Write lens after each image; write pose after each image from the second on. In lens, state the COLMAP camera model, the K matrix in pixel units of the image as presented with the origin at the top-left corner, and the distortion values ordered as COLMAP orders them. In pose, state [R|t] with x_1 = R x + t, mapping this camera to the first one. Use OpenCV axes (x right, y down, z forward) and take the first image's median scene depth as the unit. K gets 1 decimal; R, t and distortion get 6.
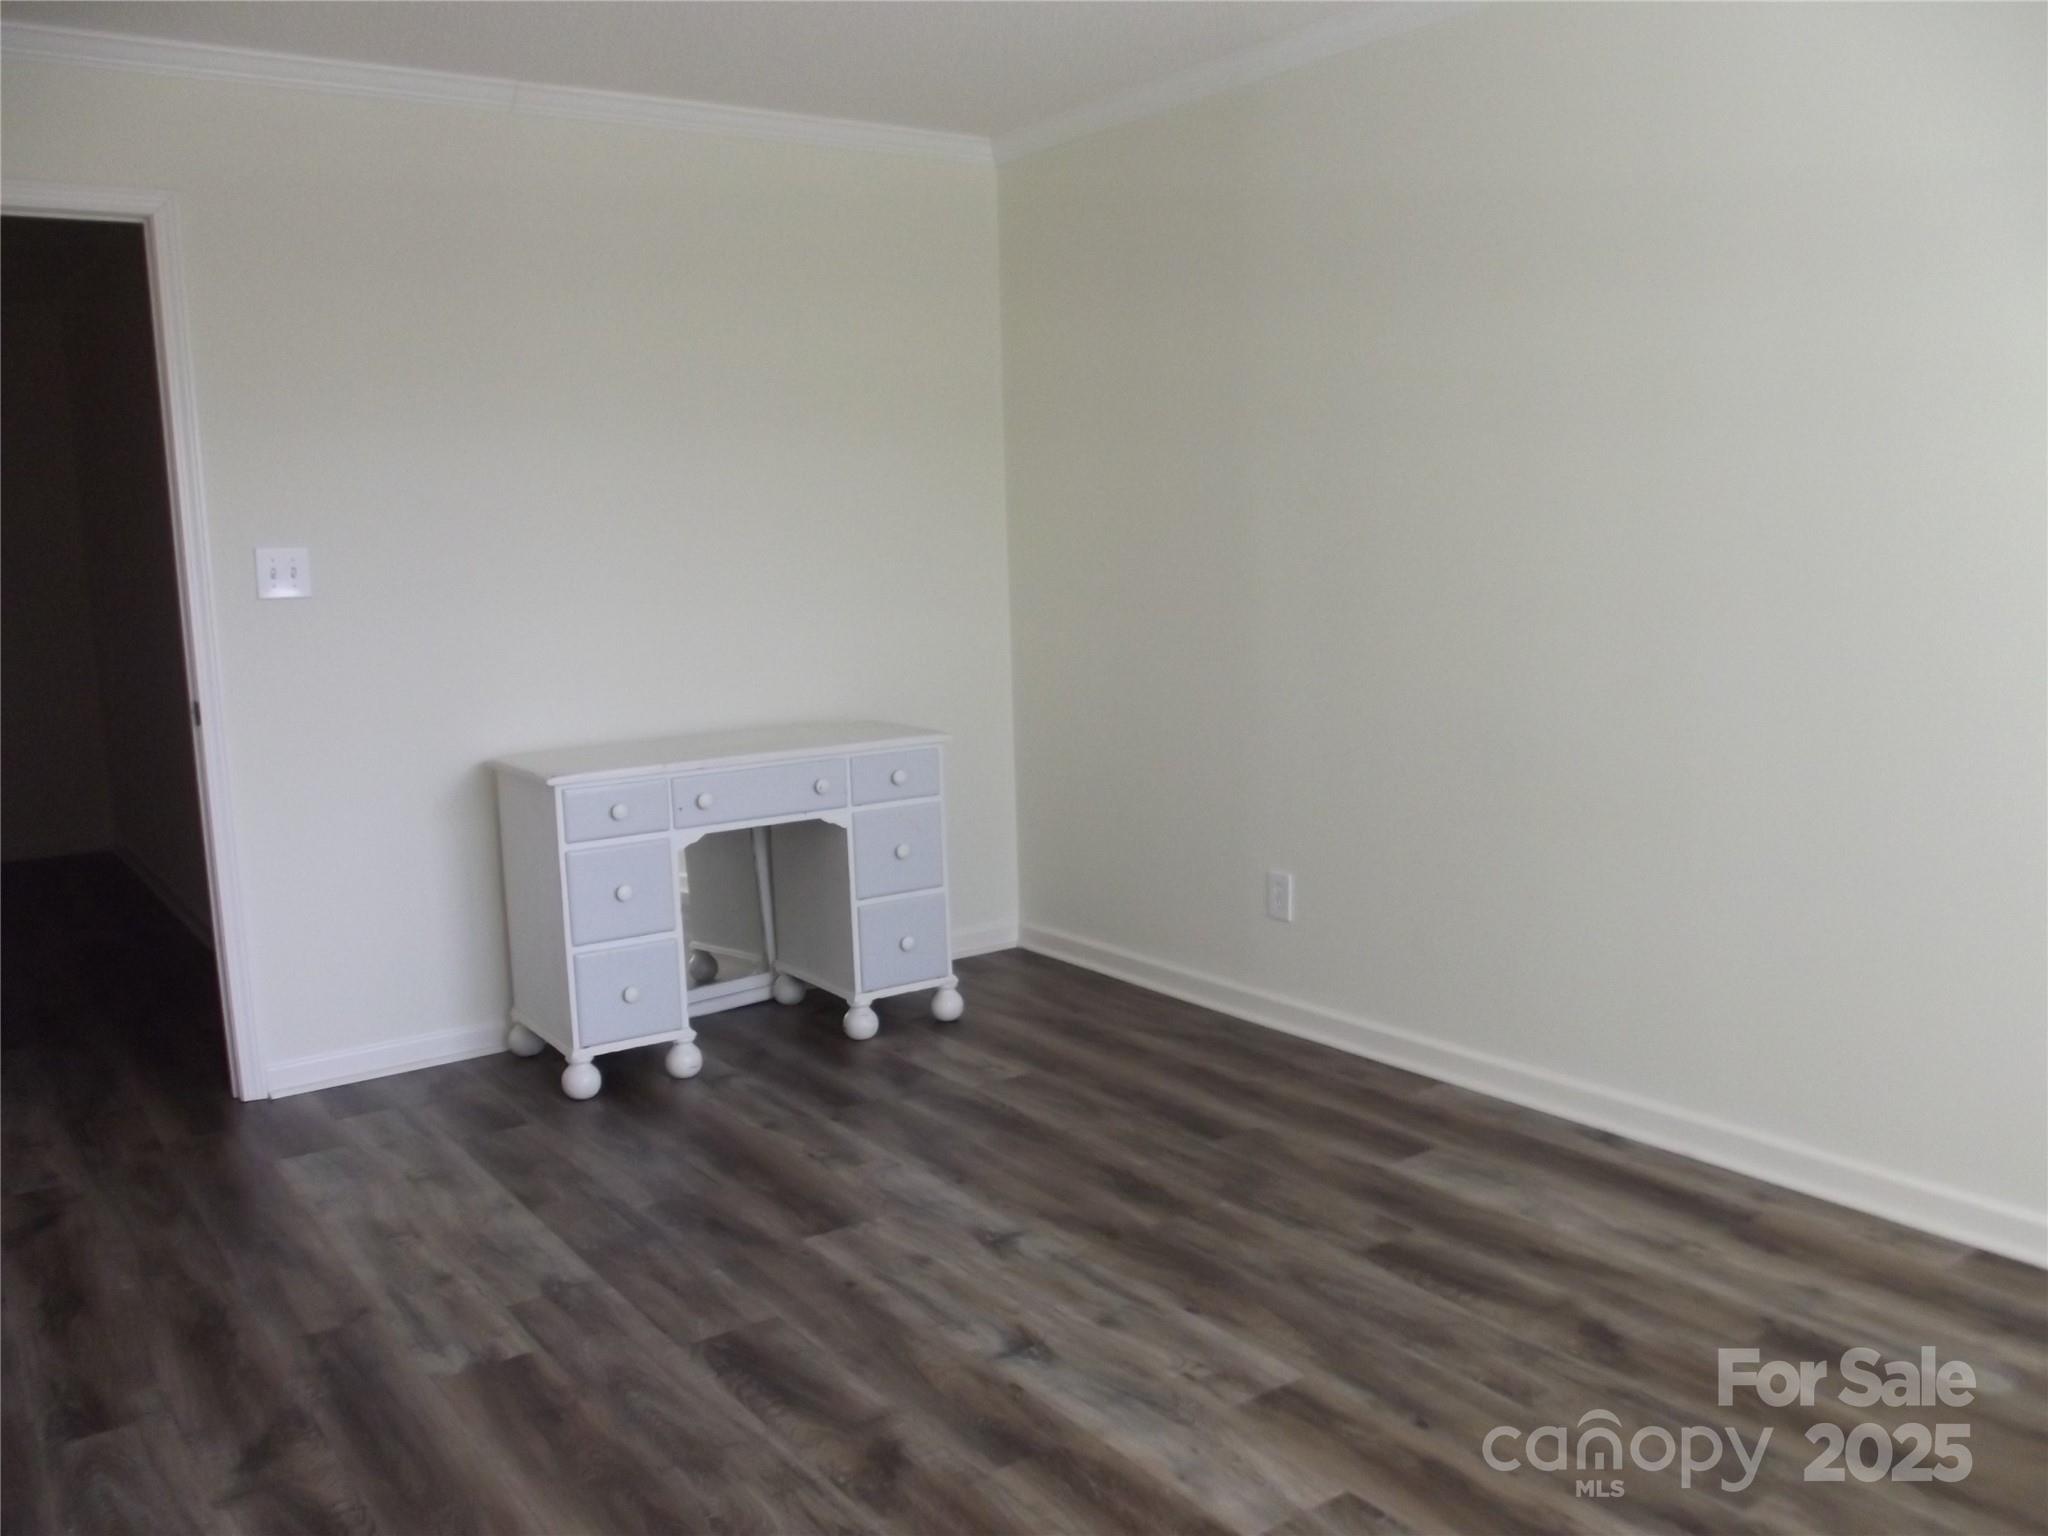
lens RADIAL K [[1721.0, 0, 1023.0], [0, 1721.0, 780.6], [0, 0, 1]] dist [-0.044481, 0.014006]
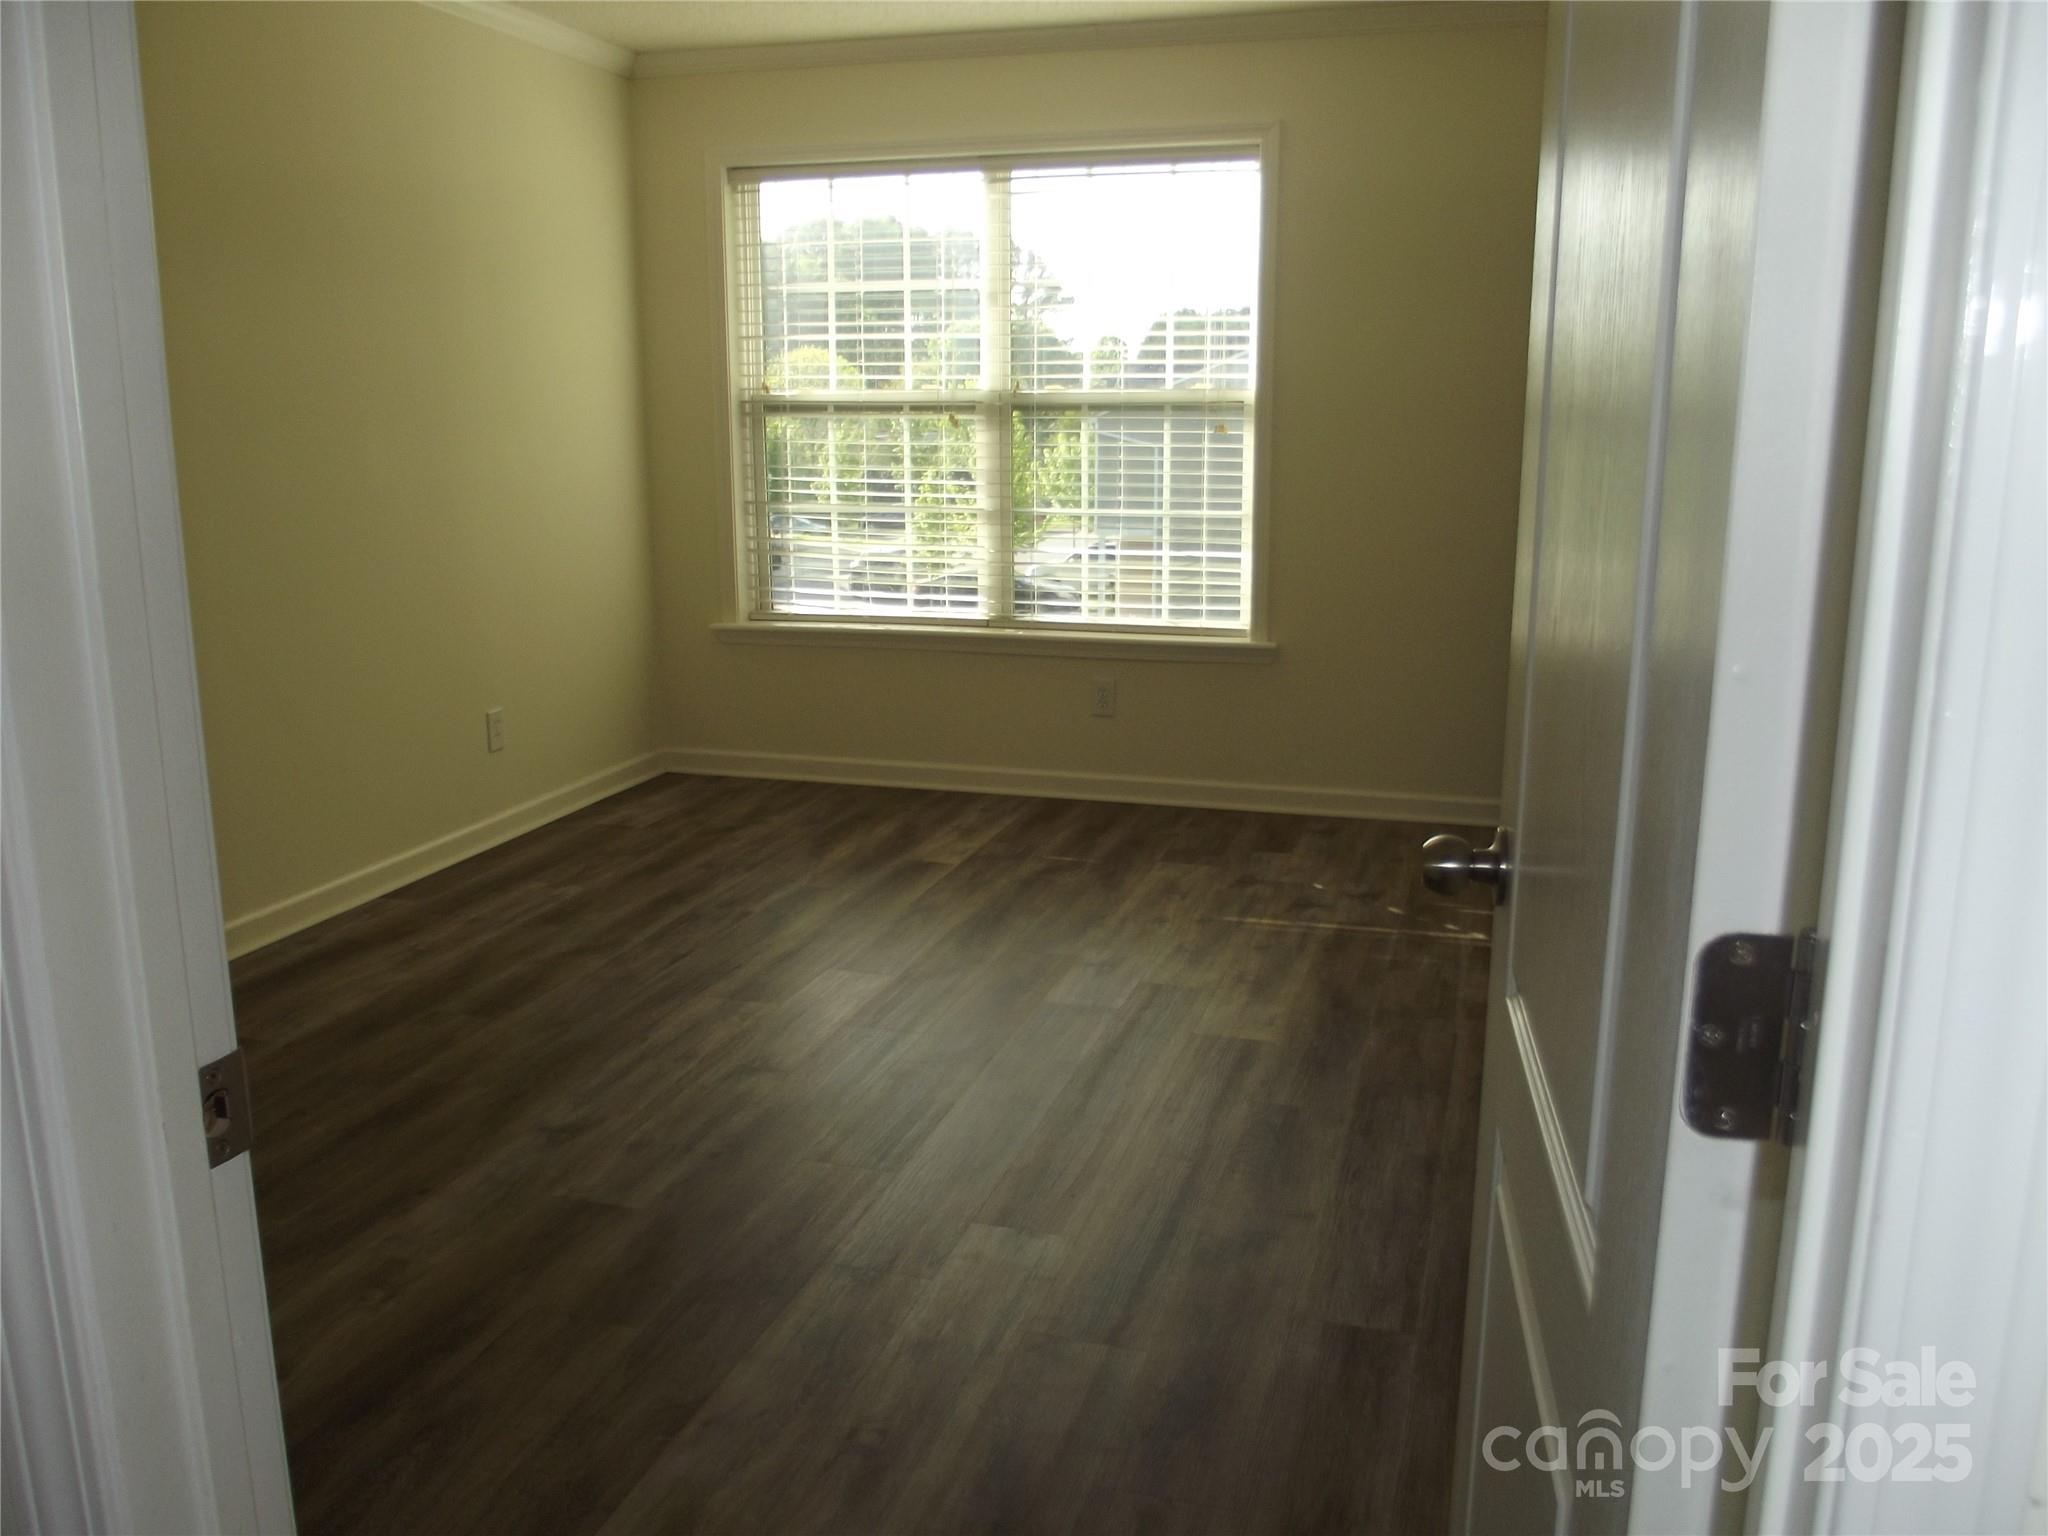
lens RADIAL K [[1721.0, 0, 1023.0], [0, 1721.0, 780.6], [0, 0, 1]] dist [-0.044481, 0.014006]
pose [[-0.624764, -0.130953, 0.769754, -0.975461], [0.141265, 0.950610, 0.276378, -0.171500], [-0.767929, 0.281410, -0.575408, 1.397861]]
